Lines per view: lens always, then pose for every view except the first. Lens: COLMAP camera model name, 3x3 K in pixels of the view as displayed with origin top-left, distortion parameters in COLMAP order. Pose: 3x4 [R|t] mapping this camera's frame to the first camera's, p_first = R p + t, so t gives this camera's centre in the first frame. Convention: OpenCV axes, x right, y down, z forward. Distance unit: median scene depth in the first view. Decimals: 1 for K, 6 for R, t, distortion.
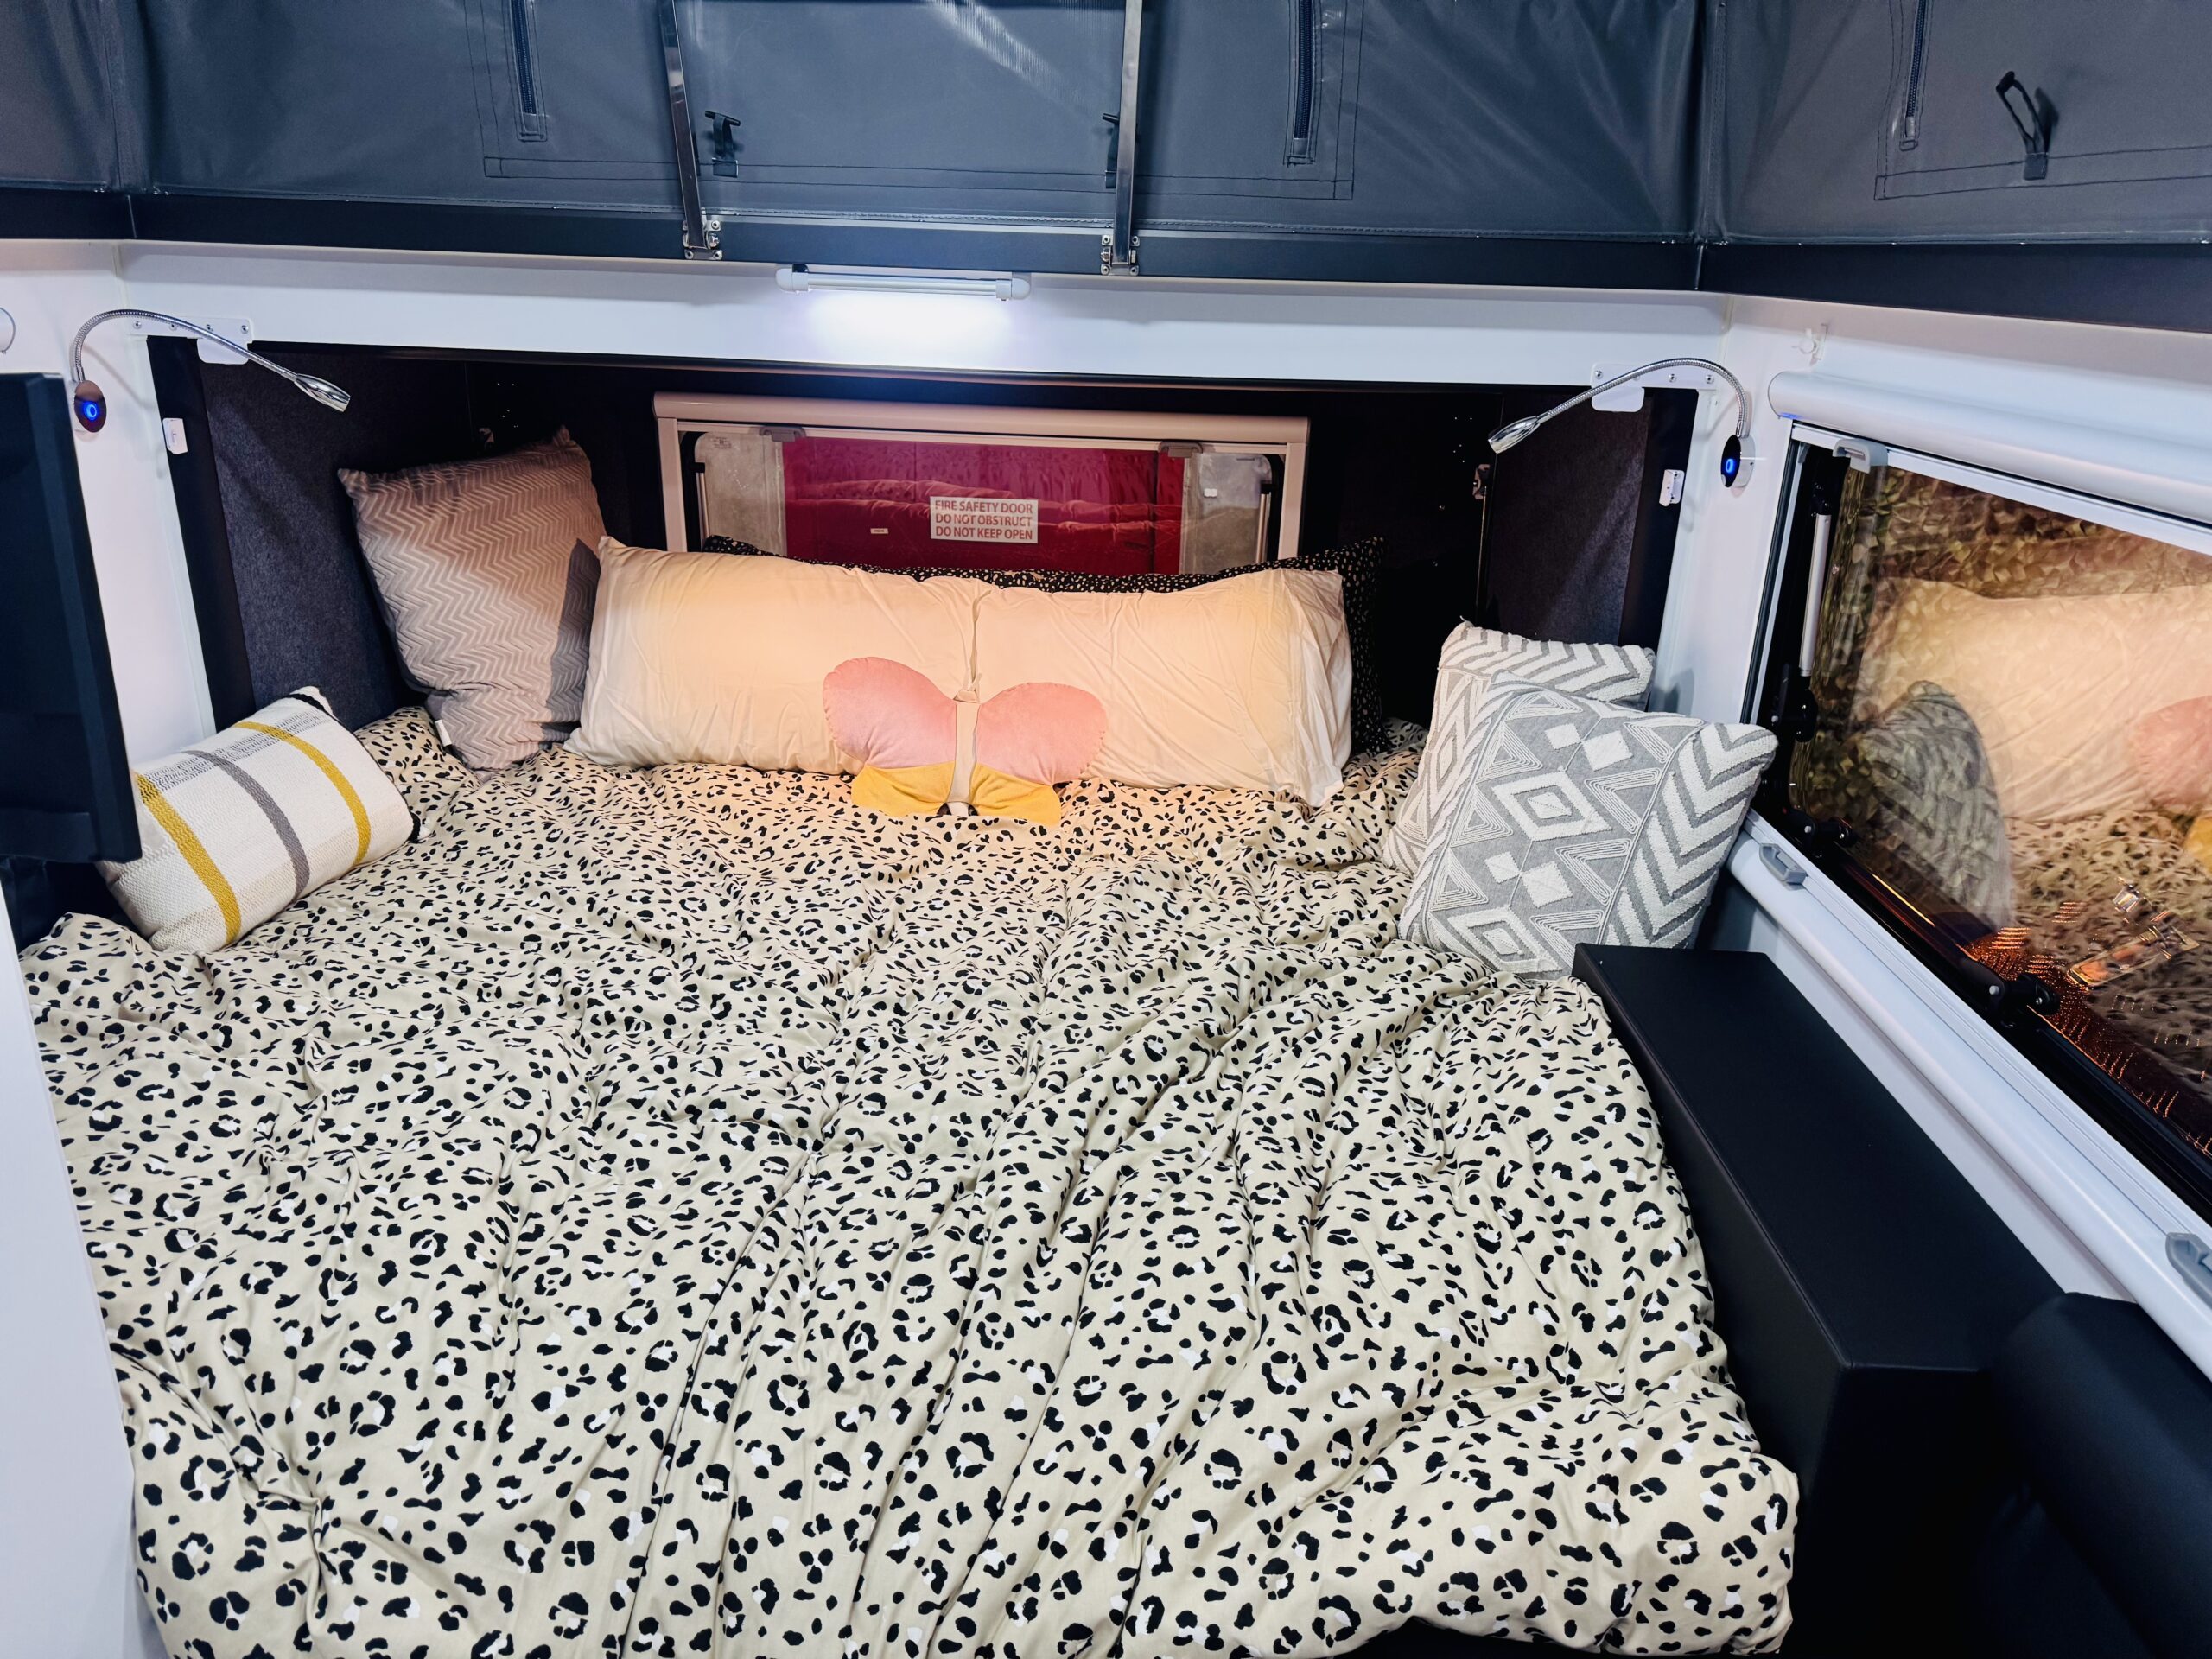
lens RADIAL K [[1556.1, 0, 1097.3], [0, 1556.1, 836.9], [0, 0, 1]] dist [0.031058, -0.039167]
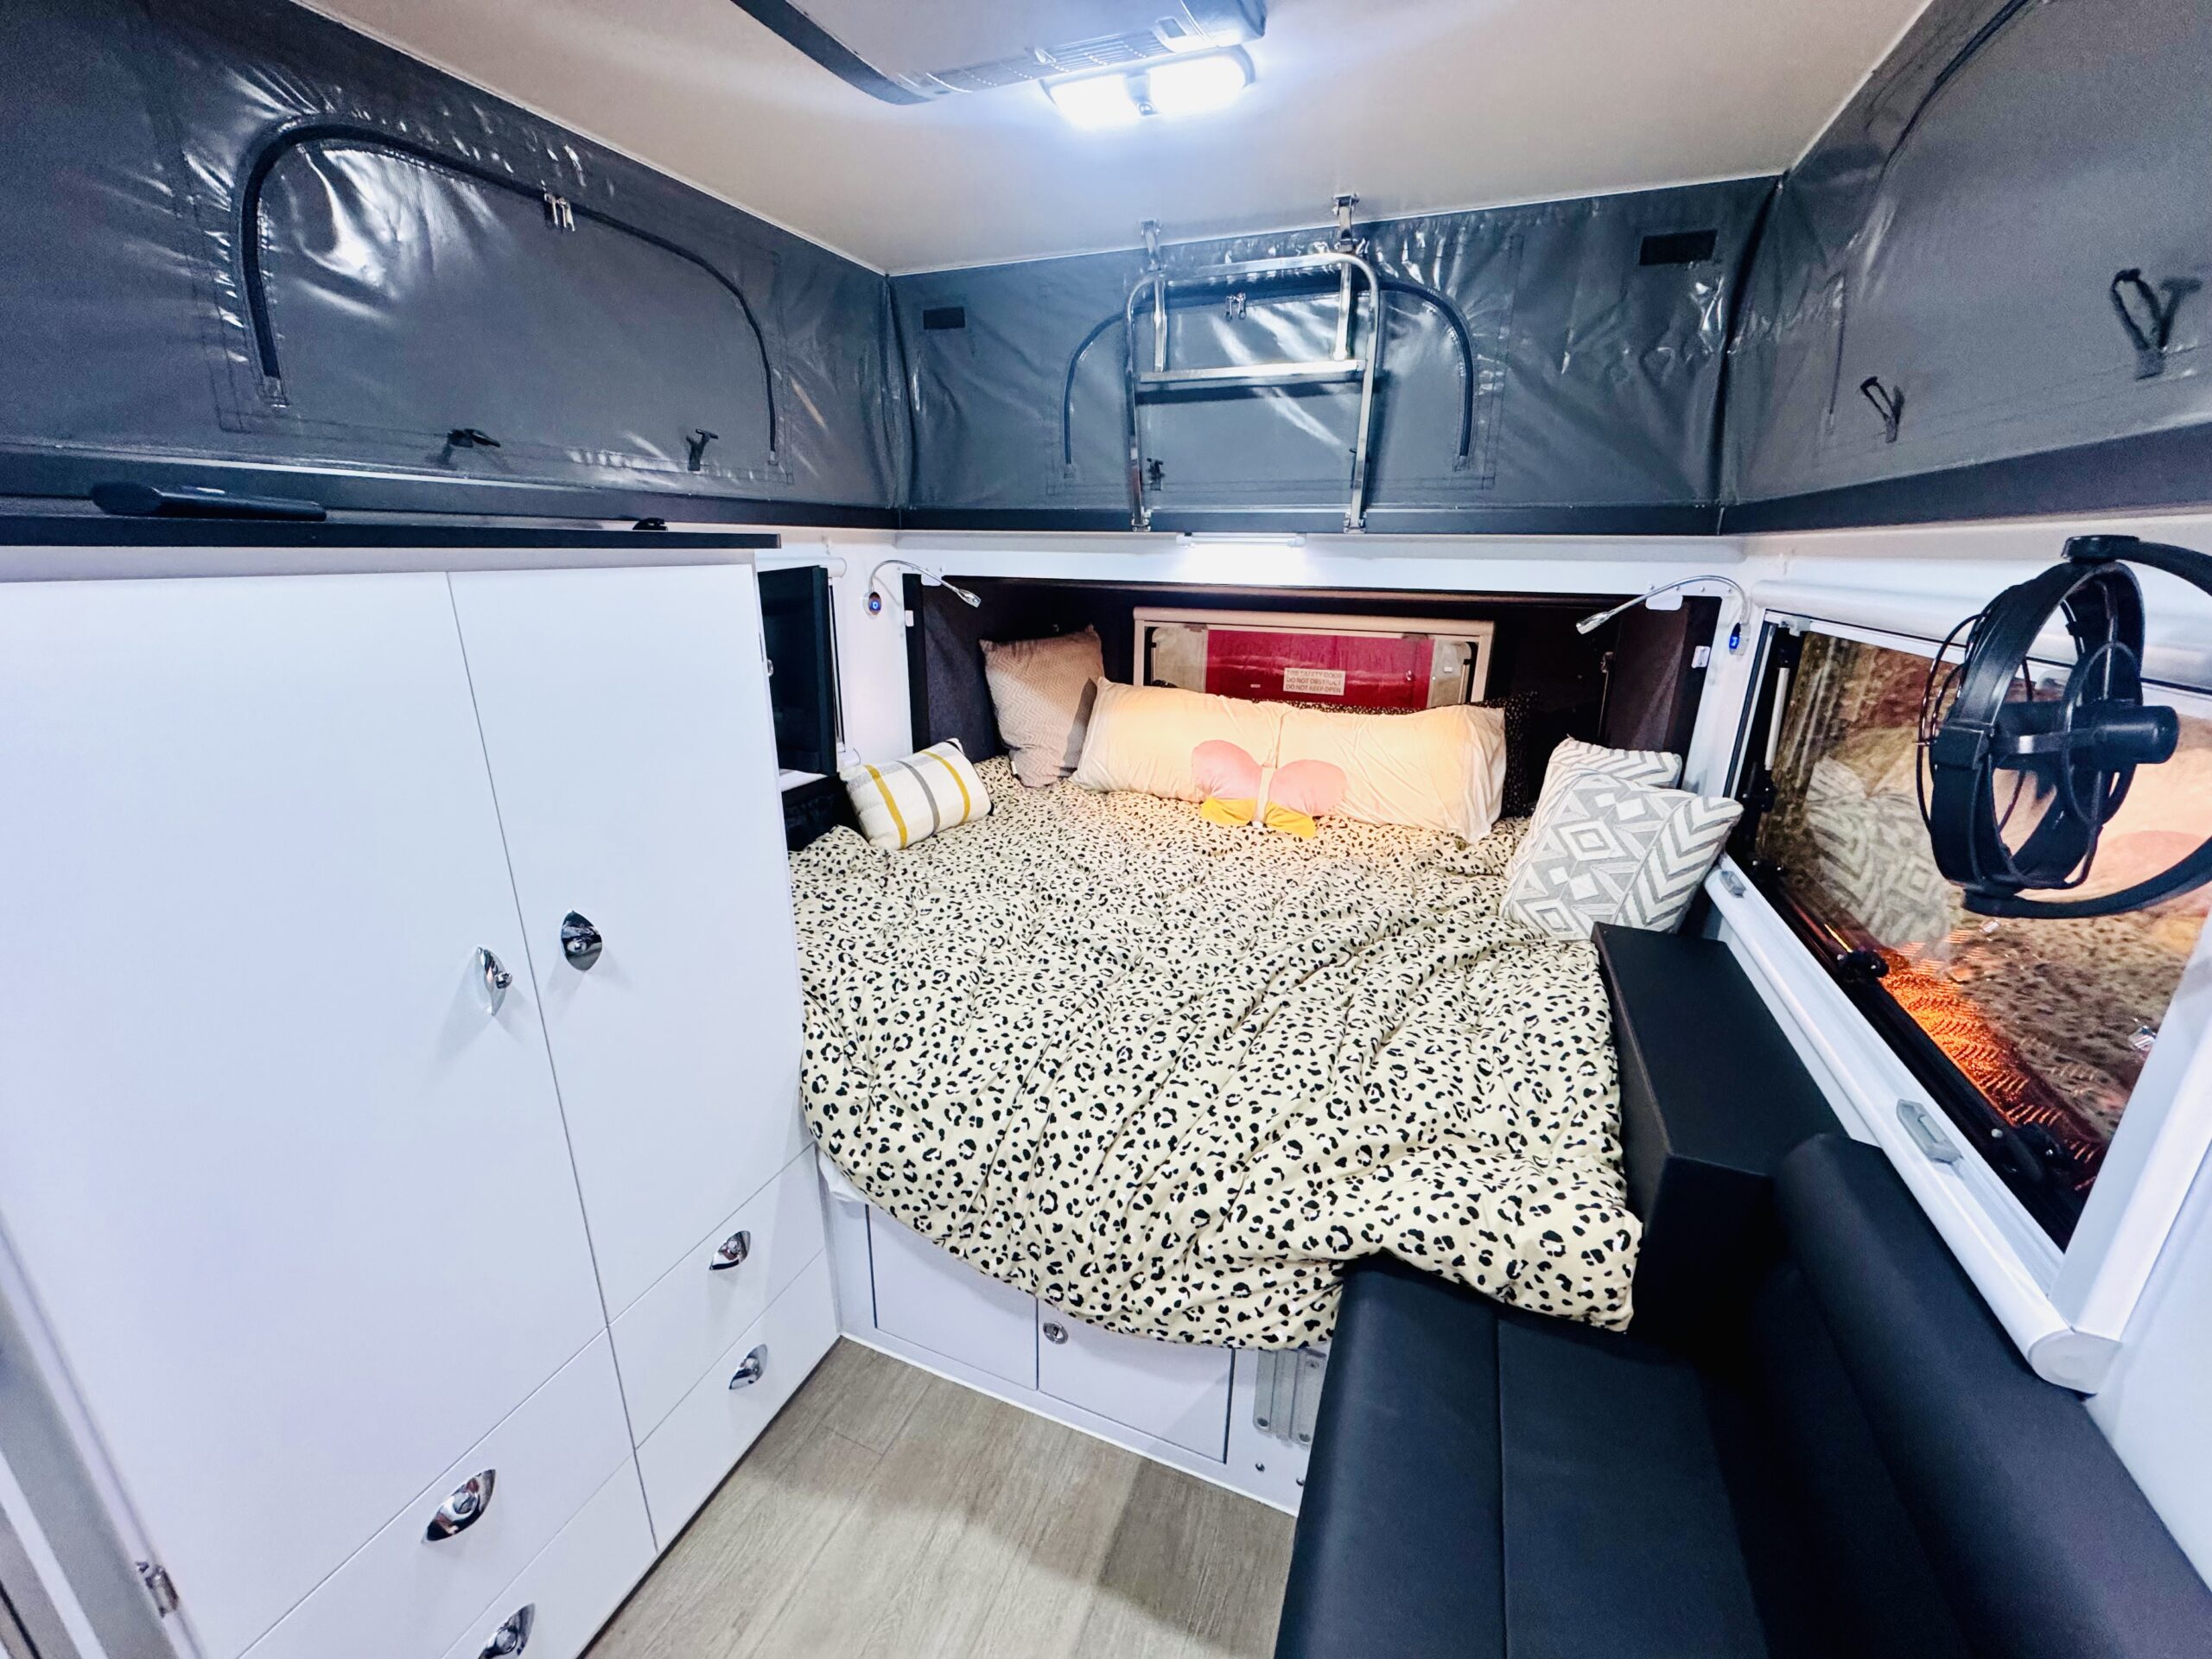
lens RADIAL K [[877.2, 0, 1100.7], [0, 877.2, 821.5], [0, 0, 1]] dist [-0.000195, -0.000068]
pose [[0.937329, 0.087633, -0.337247, 0.165187], [-0.107514, 0.993370, -0.040695, 0.077462], [0.331444, 0.074404, 0.940536, -0.071579]]
